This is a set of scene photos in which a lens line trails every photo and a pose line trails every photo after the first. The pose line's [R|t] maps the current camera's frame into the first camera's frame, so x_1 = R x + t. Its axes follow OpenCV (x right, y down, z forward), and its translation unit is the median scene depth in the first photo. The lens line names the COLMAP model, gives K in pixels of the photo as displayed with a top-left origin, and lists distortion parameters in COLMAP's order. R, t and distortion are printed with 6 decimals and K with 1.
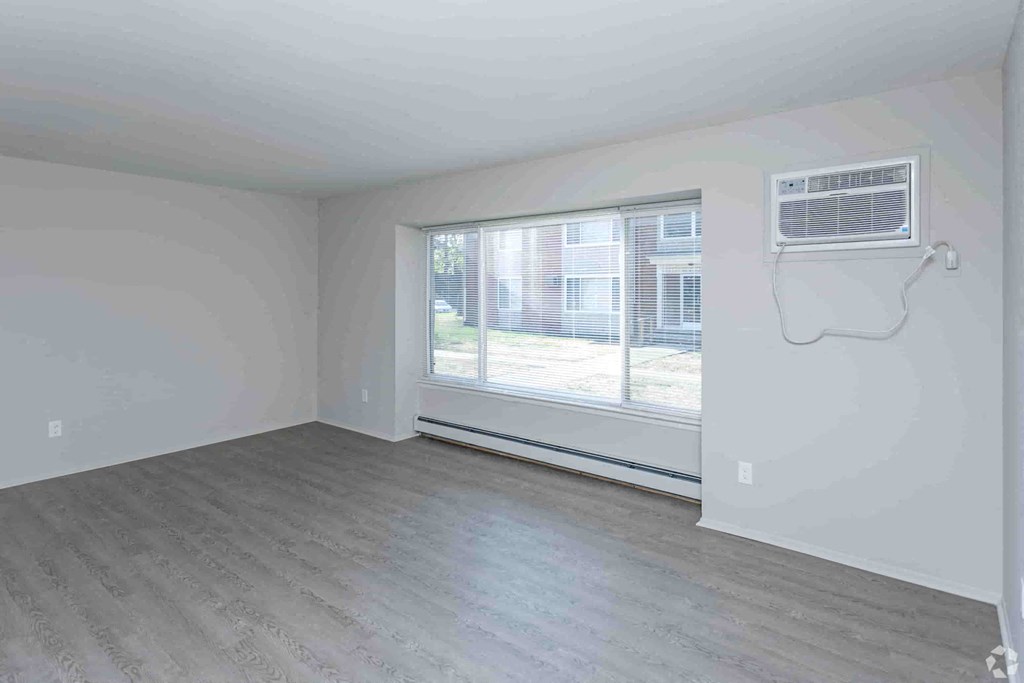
lens RADIAL K [[532.8, 0, 512.0], [0, 532.8, 341.5], [0, 0, 1]] dist [-0.016999, -0.000436]
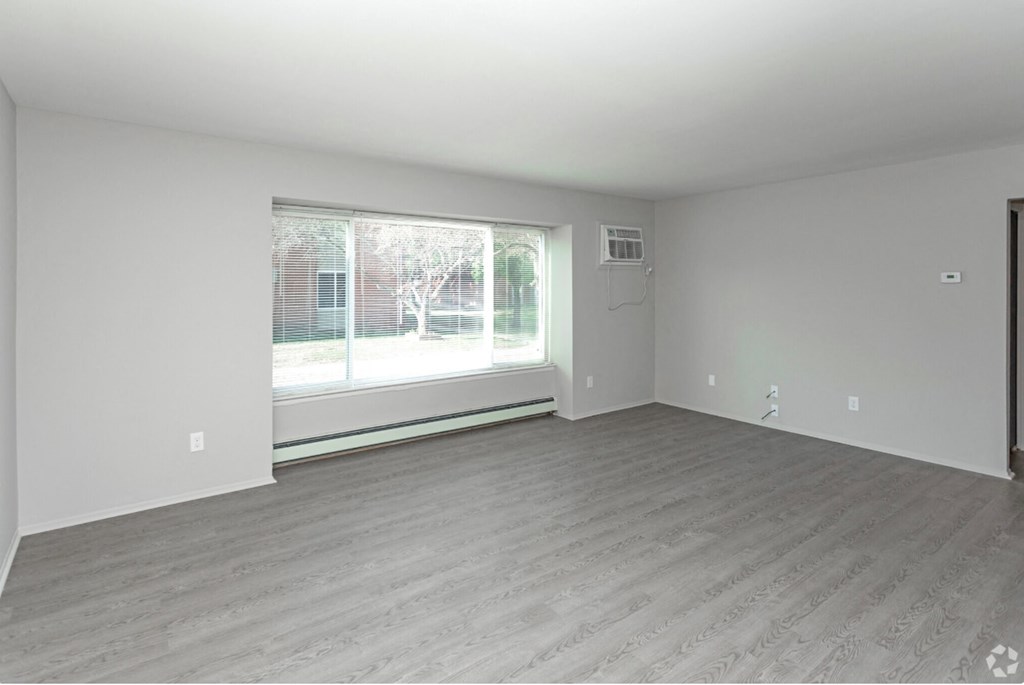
lens RADIAL K [[527.0, 0, 478.7], [0, 527.0, 343.2], [0, 0, 1]] dist [0.001281, 0.000961]
pose [[0.284229, -0.102281, 0.953285, -1.453432], [0.095233, 0.992388, 0.078082, -0.071213], [-0.954015, 0.068591, 0.291806, 0.843979]]
